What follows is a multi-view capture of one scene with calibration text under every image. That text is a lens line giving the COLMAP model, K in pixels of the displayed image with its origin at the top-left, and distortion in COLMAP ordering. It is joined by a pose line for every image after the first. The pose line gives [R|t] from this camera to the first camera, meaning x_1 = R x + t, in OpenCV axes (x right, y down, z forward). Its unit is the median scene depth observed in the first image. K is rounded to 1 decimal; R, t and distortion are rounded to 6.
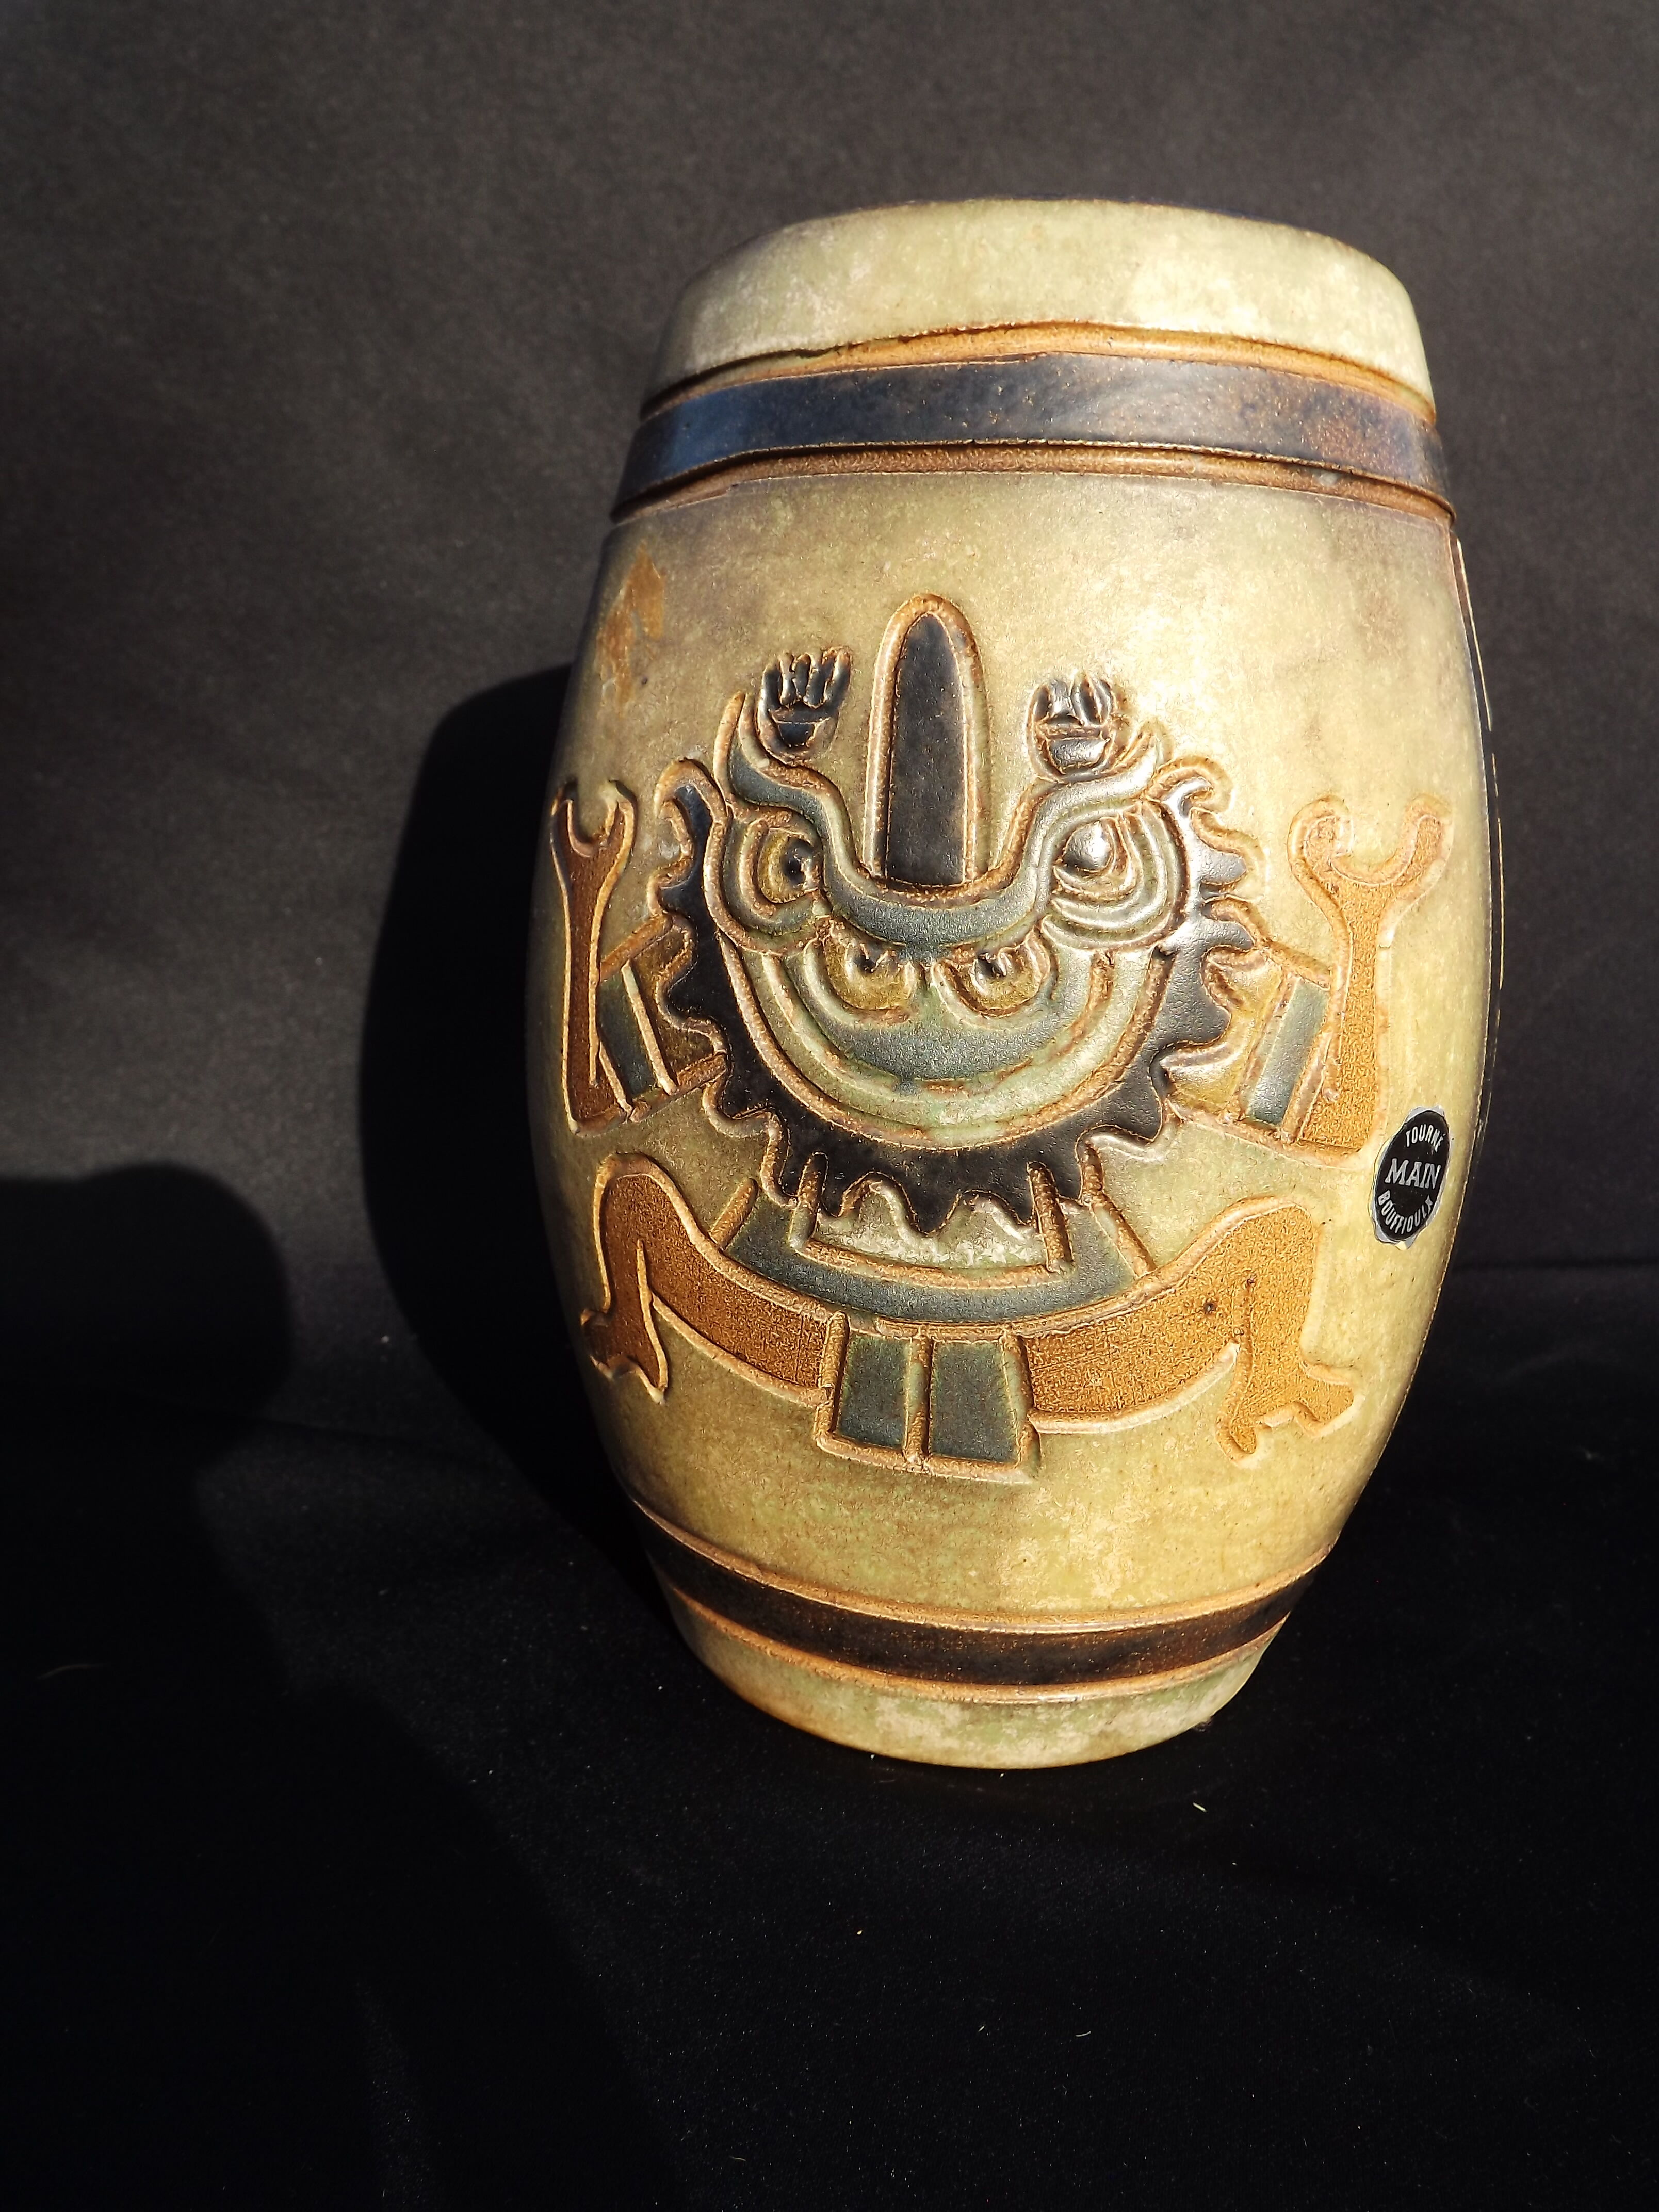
lens RADIAL K [[1545.9, 0, 832.7], [0, 1545.9, 1050.1], [0, 0, 1]] dist [0.003179, 0.001252]
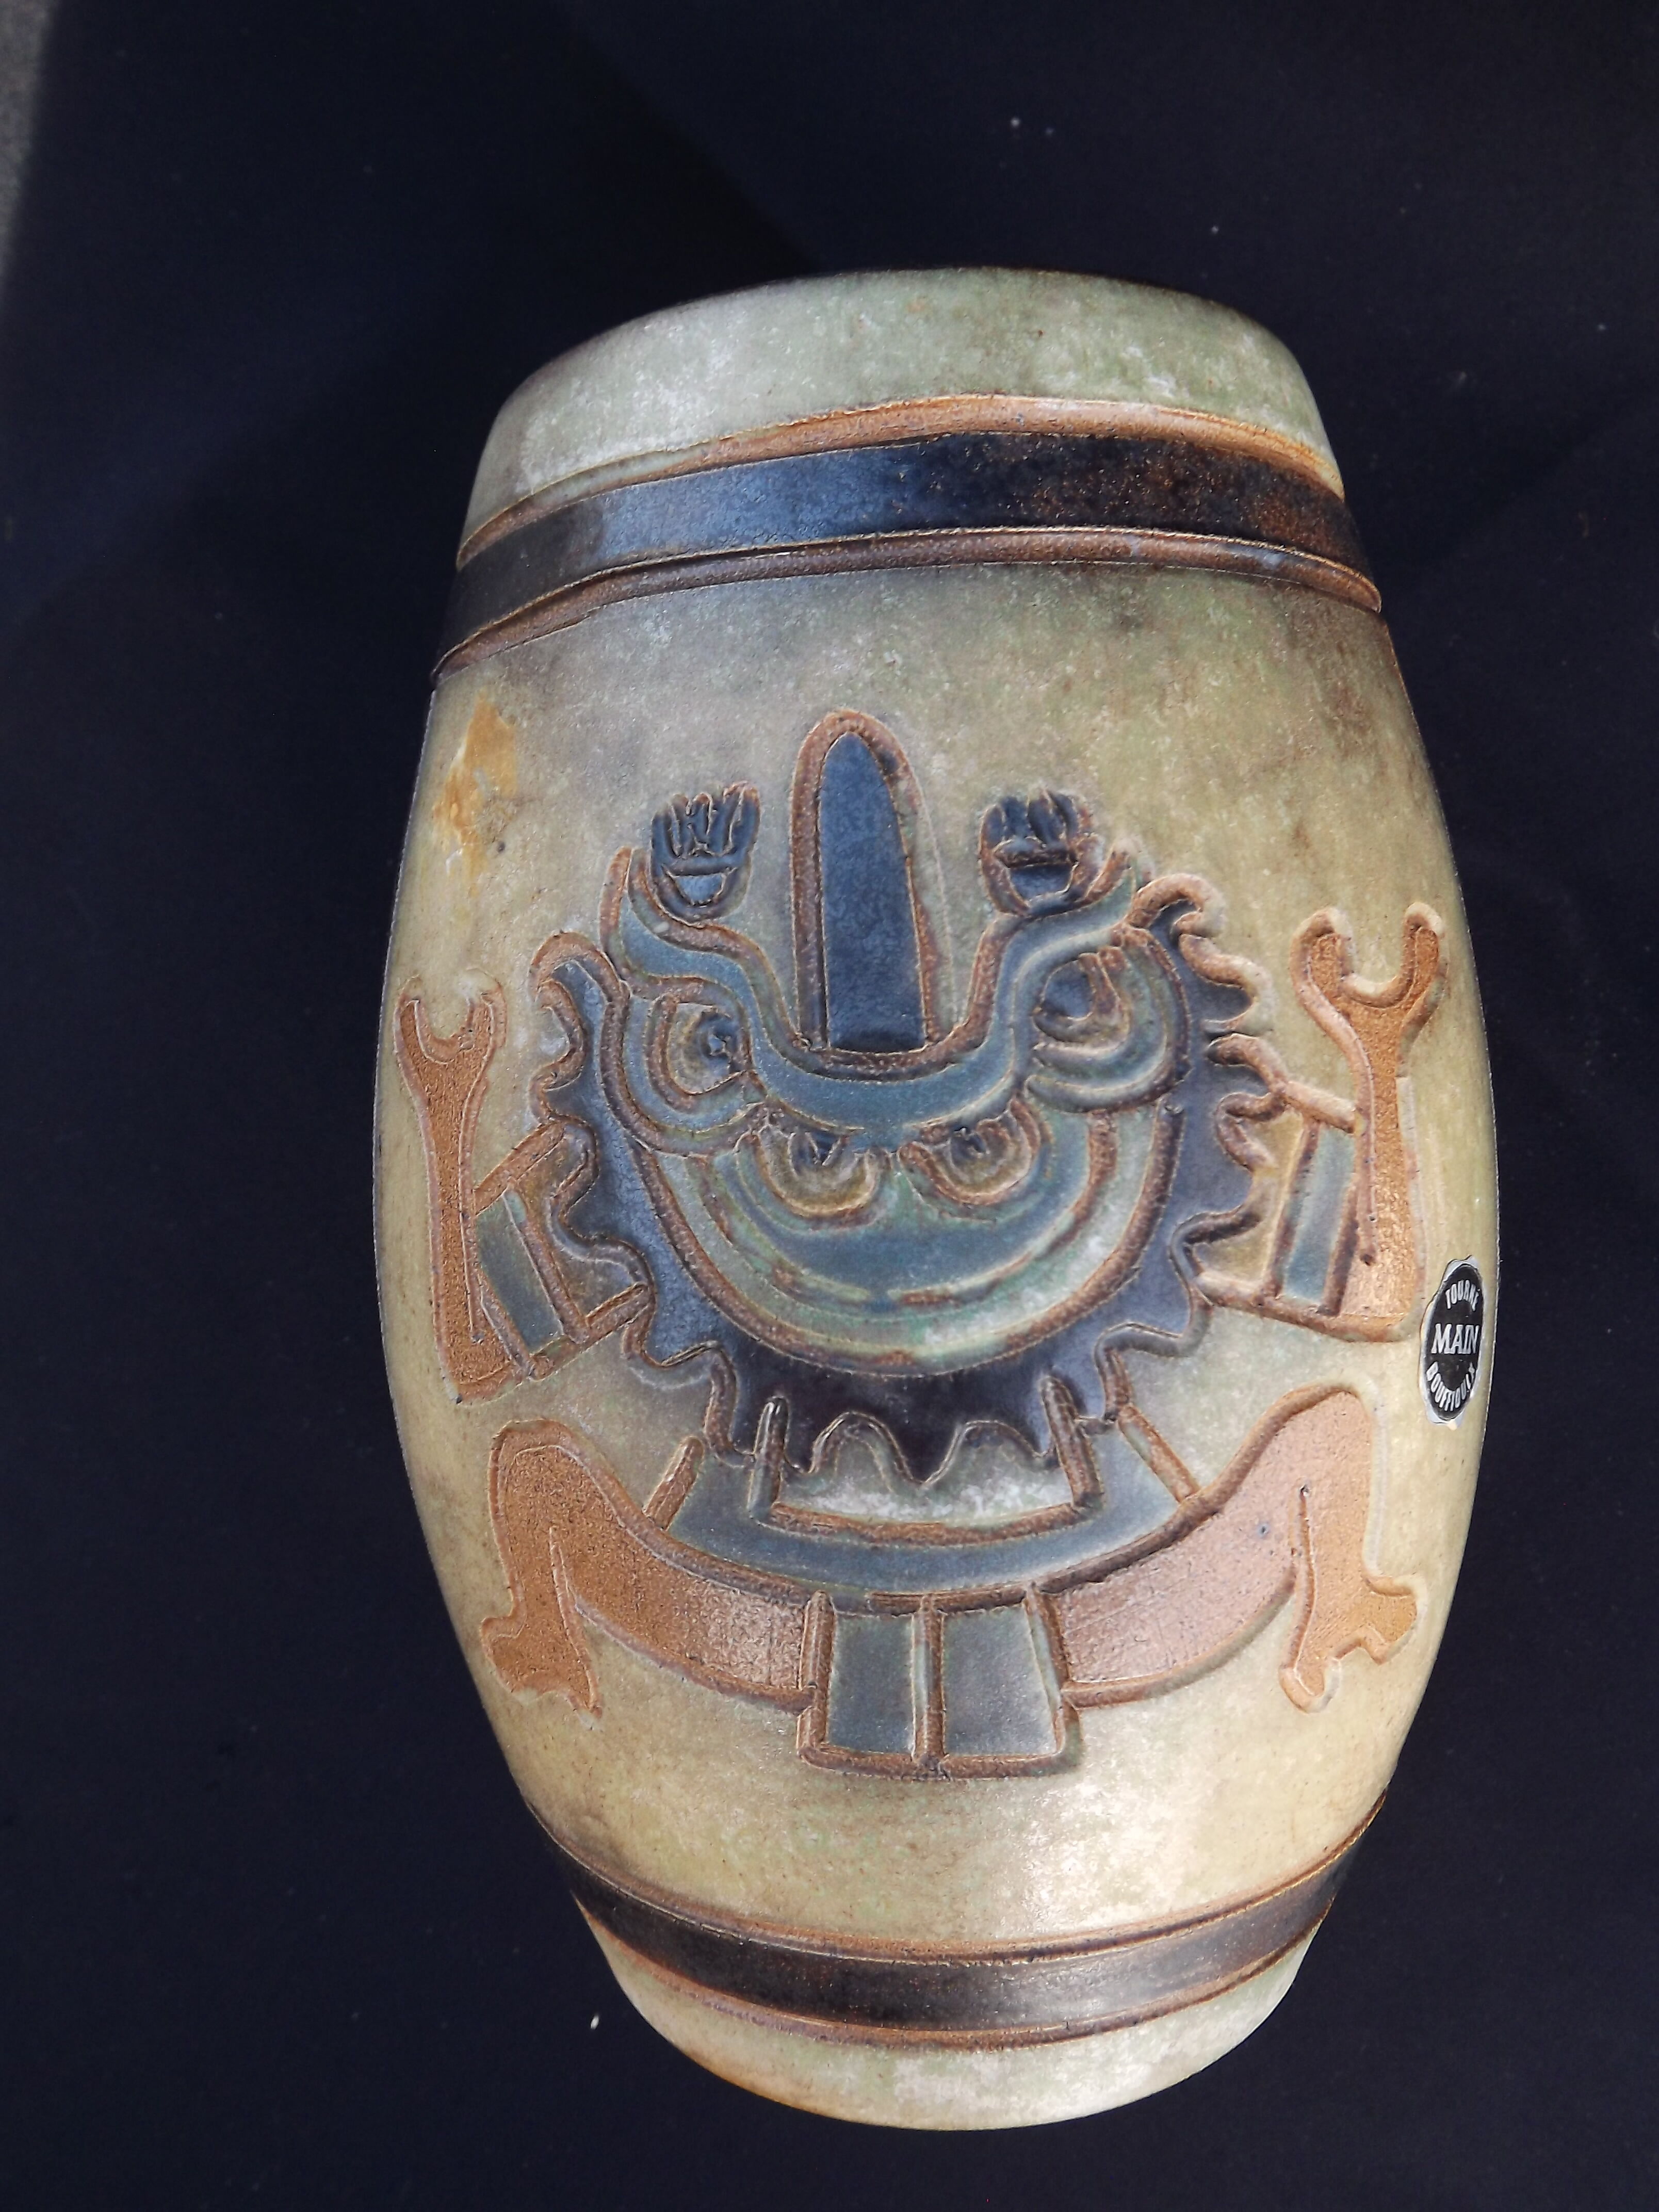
lens RADIAL K [[1584.1, 0, 829.5], [0, 1584.1, 1106.0], [0, 0, 1]] dist [-0.014662, -0.000147]
pose [[0.989100, -0.094378, 0.113026, -0.059341], [0.104654, 0.990543, -0.088725, -0.007144], [-0.103583, 0.099587, 0.989623, 0.161634]]
